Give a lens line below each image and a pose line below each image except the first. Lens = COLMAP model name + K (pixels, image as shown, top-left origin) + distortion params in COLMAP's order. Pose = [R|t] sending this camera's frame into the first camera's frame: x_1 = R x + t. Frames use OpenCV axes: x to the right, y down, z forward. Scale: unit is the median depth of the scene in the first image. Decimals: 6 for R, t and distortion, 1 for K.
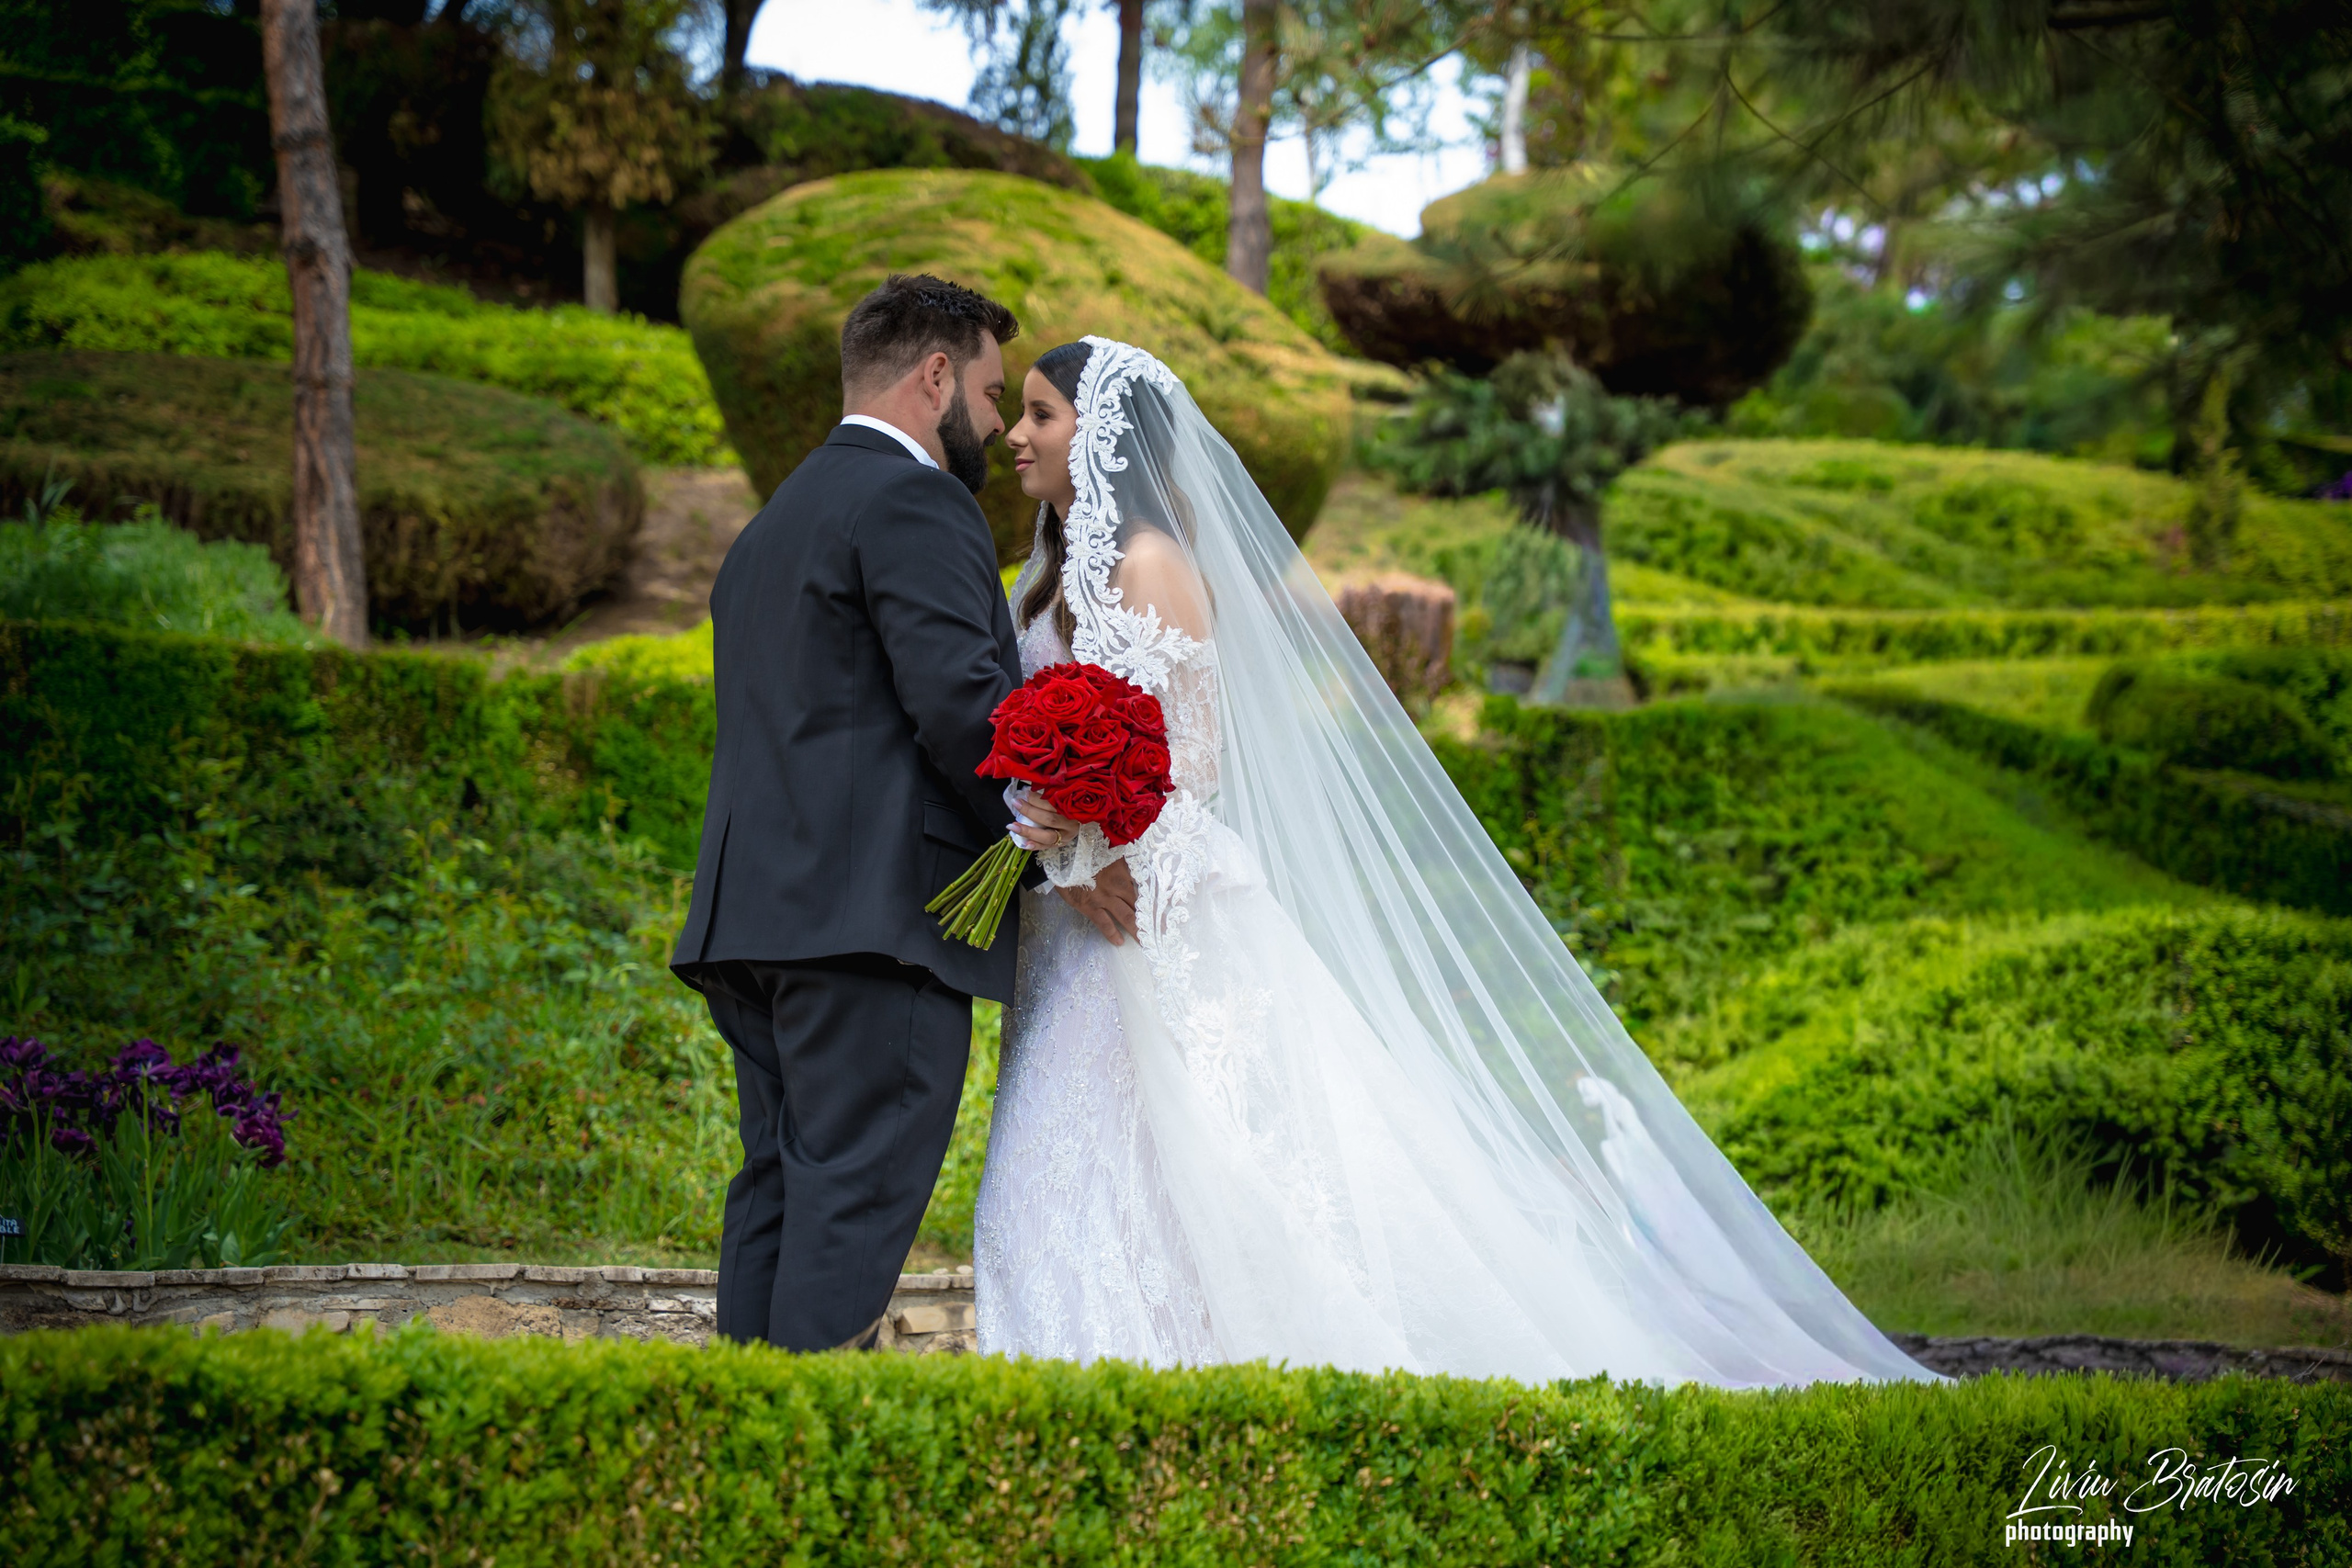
lens RADIAL K [[4418.3, 0, 1176.0], [0, 4418.3, 784.0], [0, 0, 1]] dist [0.252959, 0.518237]
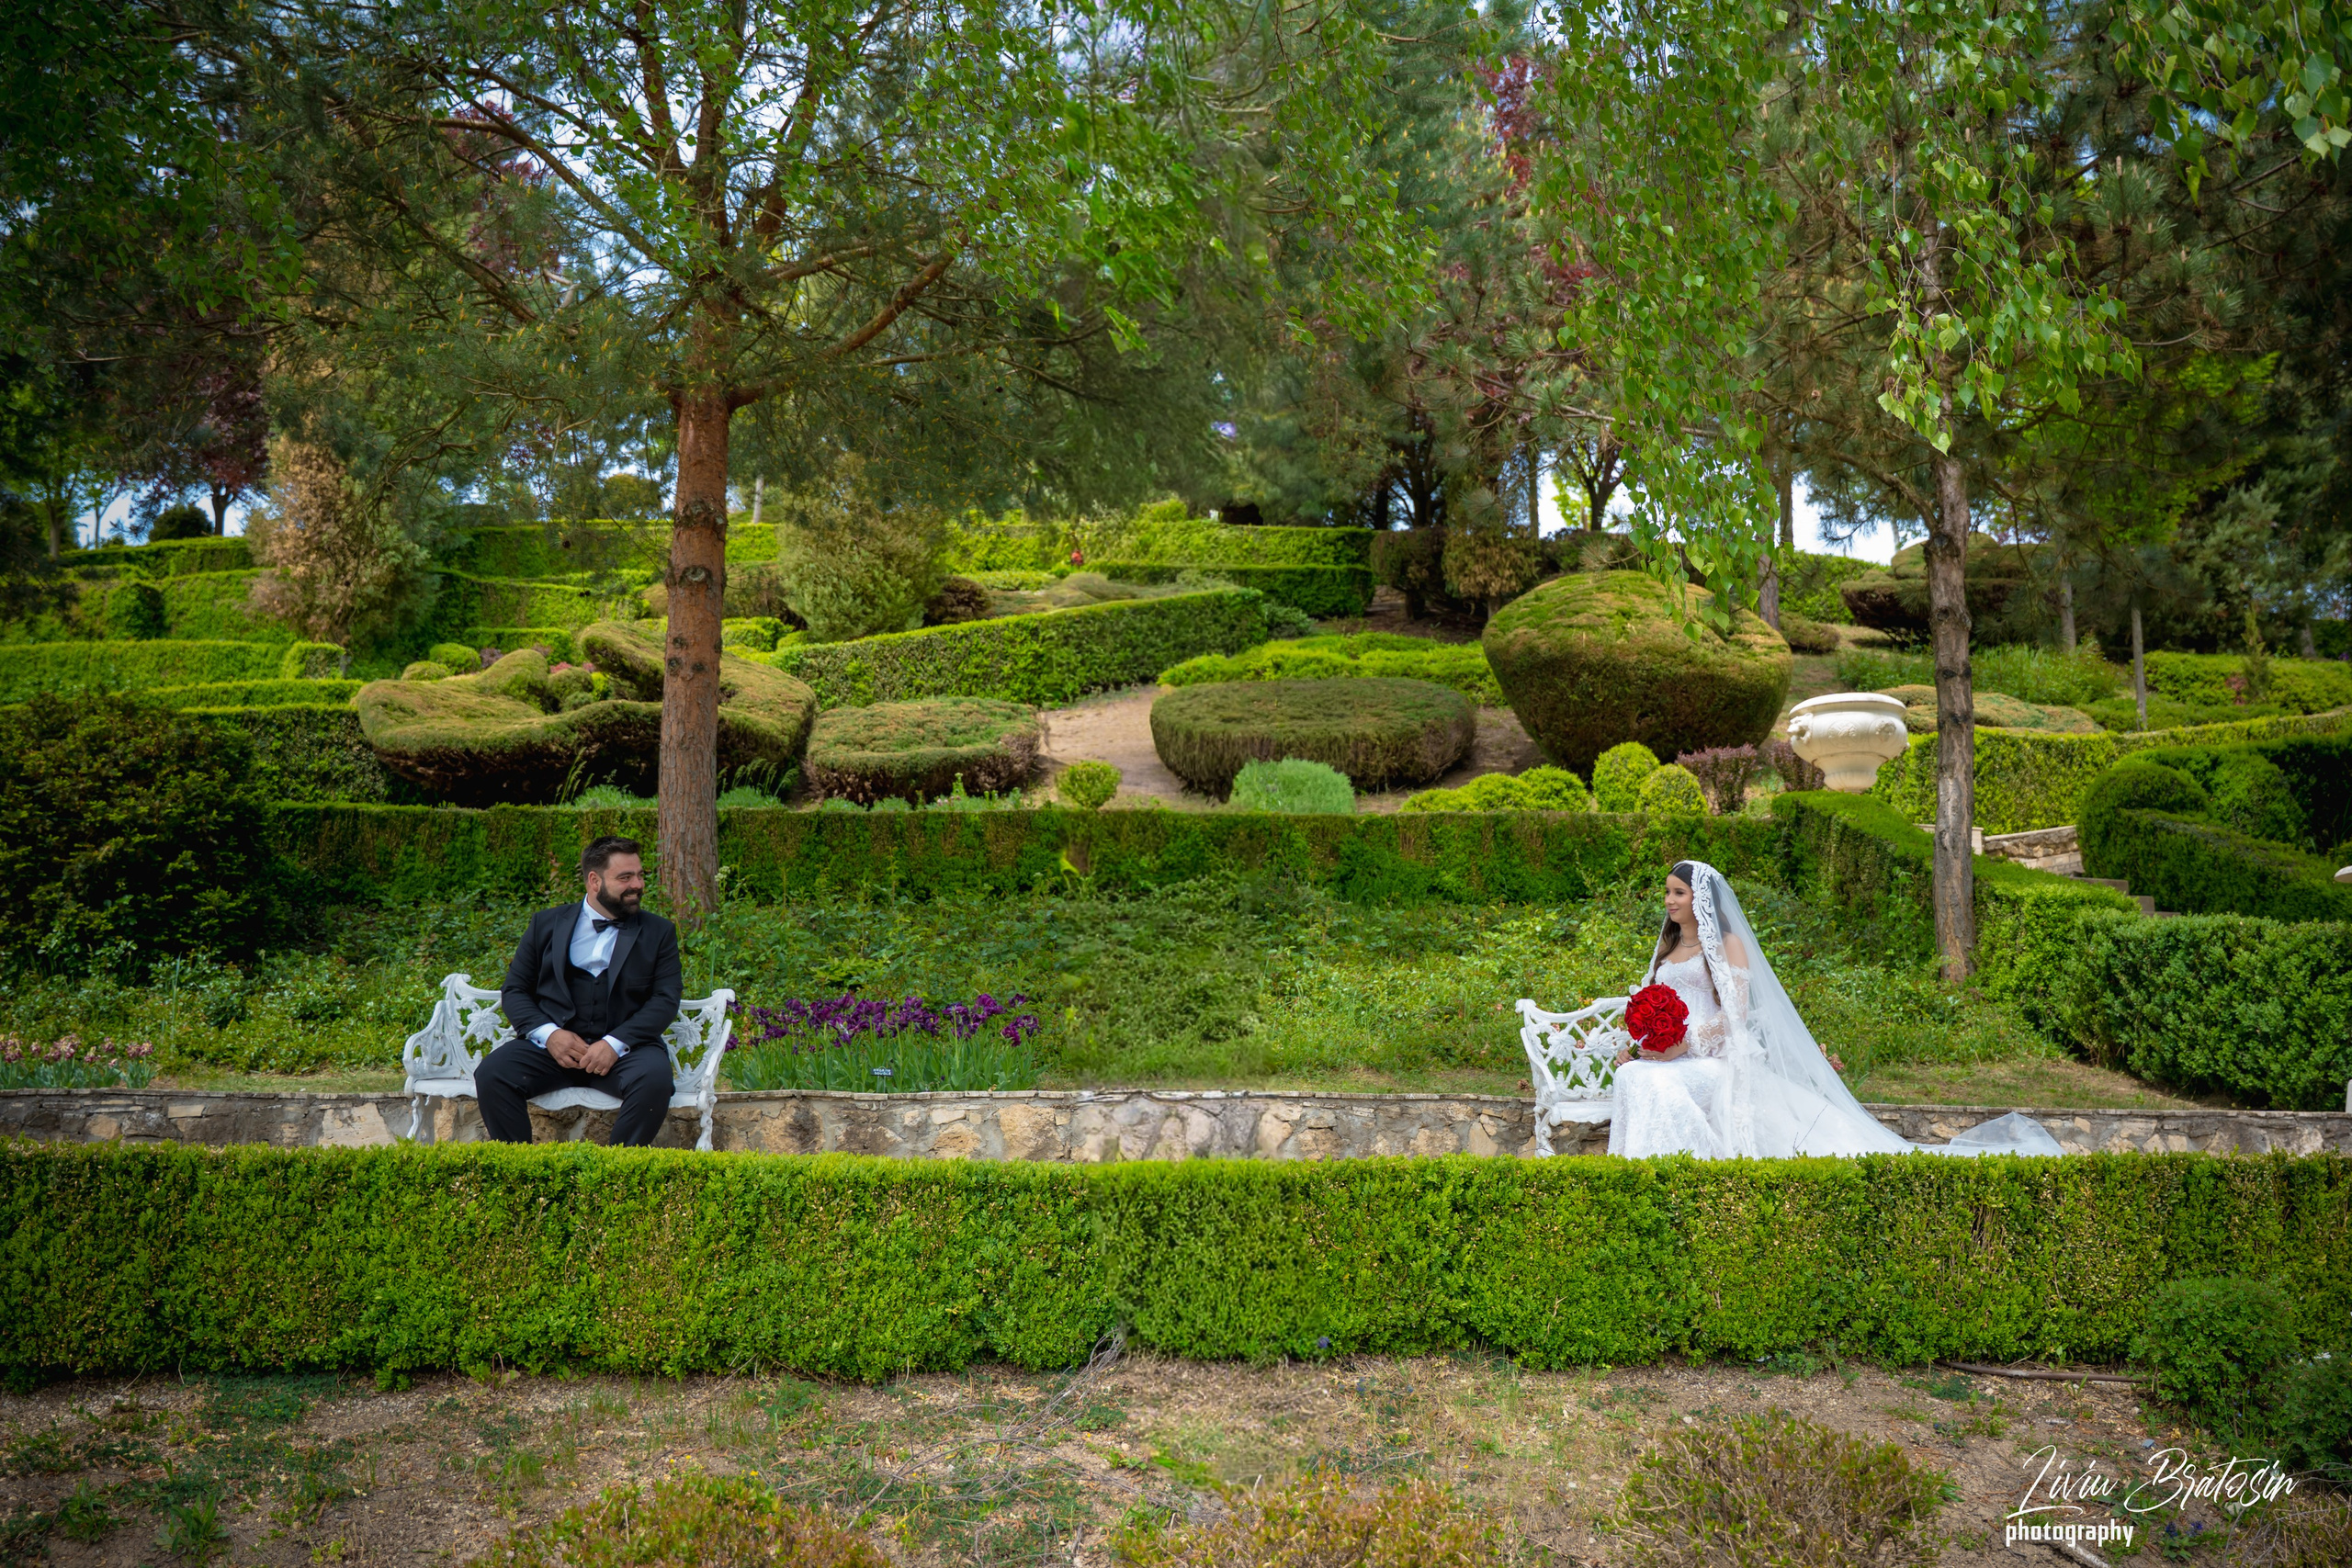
lens RADIAL K [[1946.4, 0, 1231.5], [0, 1946.4, 768.7], [0, 0, 1]] dist [-0.152018, 0.167821]
pose [[0.935568, -0.066325, -0.346864, 0.540628], [0.054803, 0.997574, -0.042934, -0.027435], [0.348870, 0.021158, 0.936932, 0.067884]]
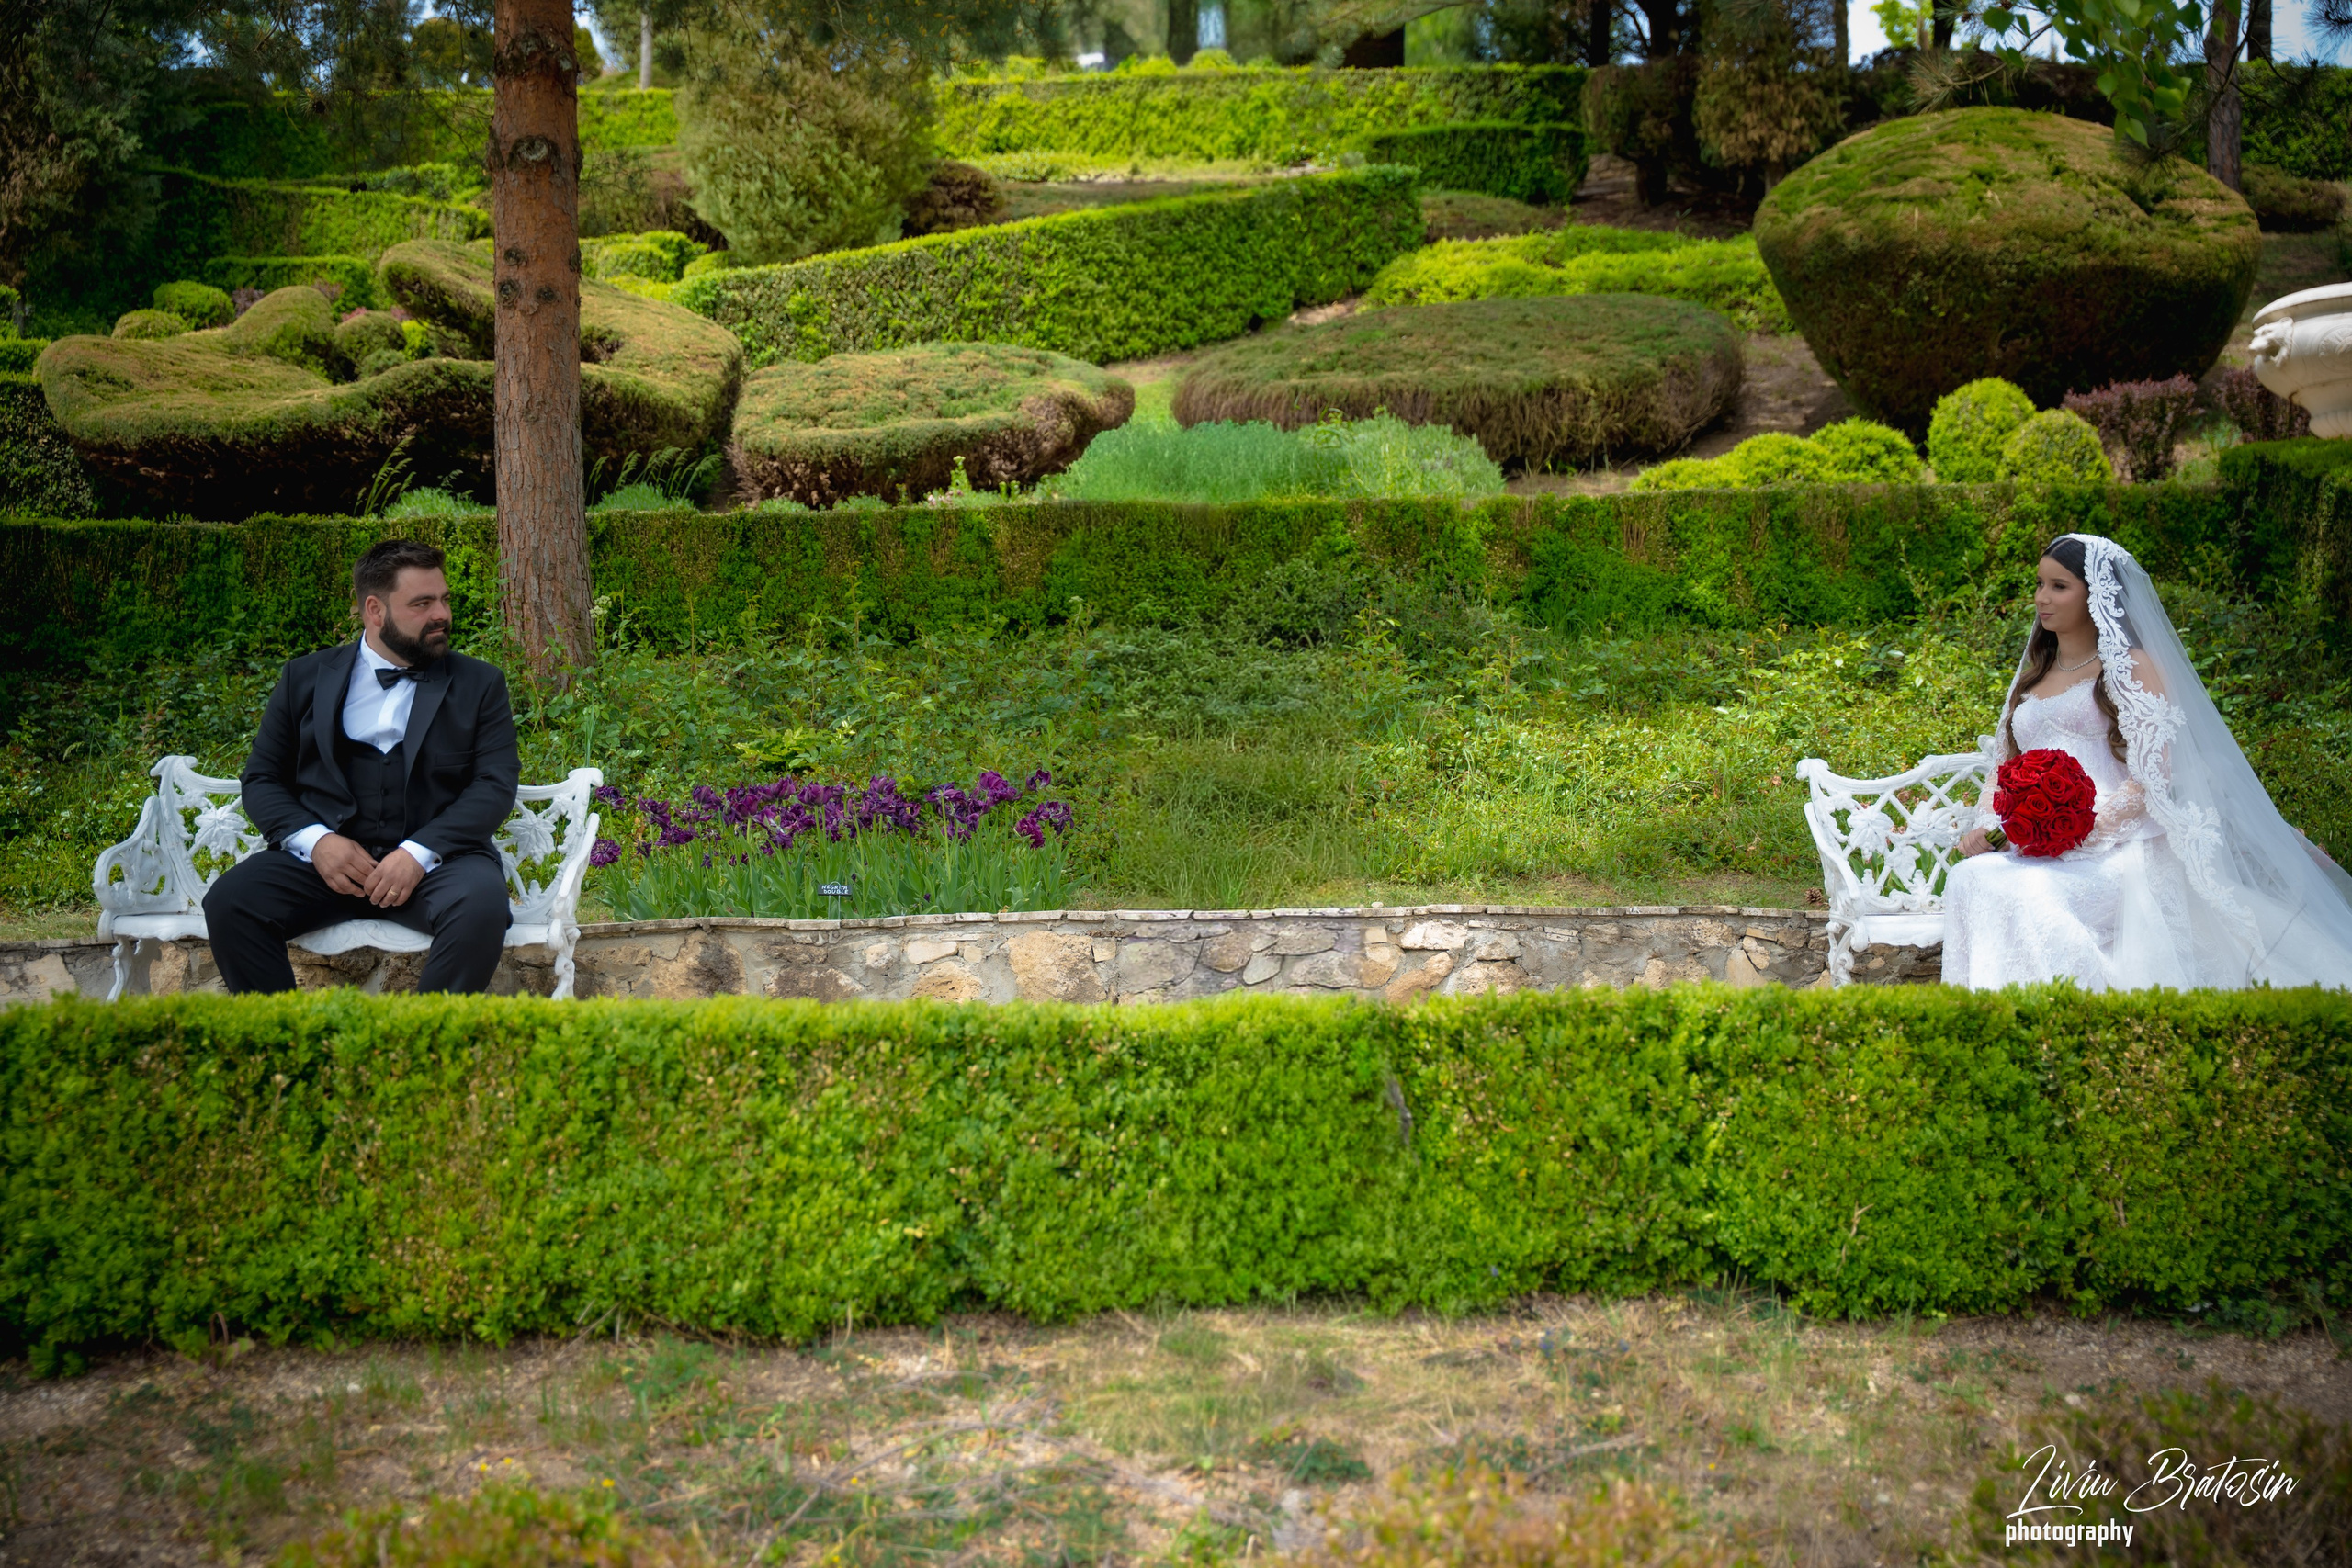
lens RADIAL K [[2879.5, 0, 1176.0], [0, 2879.5, 784.0], [0, 0, 1]] dist [-0.007447, 0.344801]
pose [[0.906552, -0.044276, -0.419765, 0.537307], [0.078742, 0.994765, 0.065131, -0.004357], [0.414684, -0.092098, 0.905293, 0.125597]]
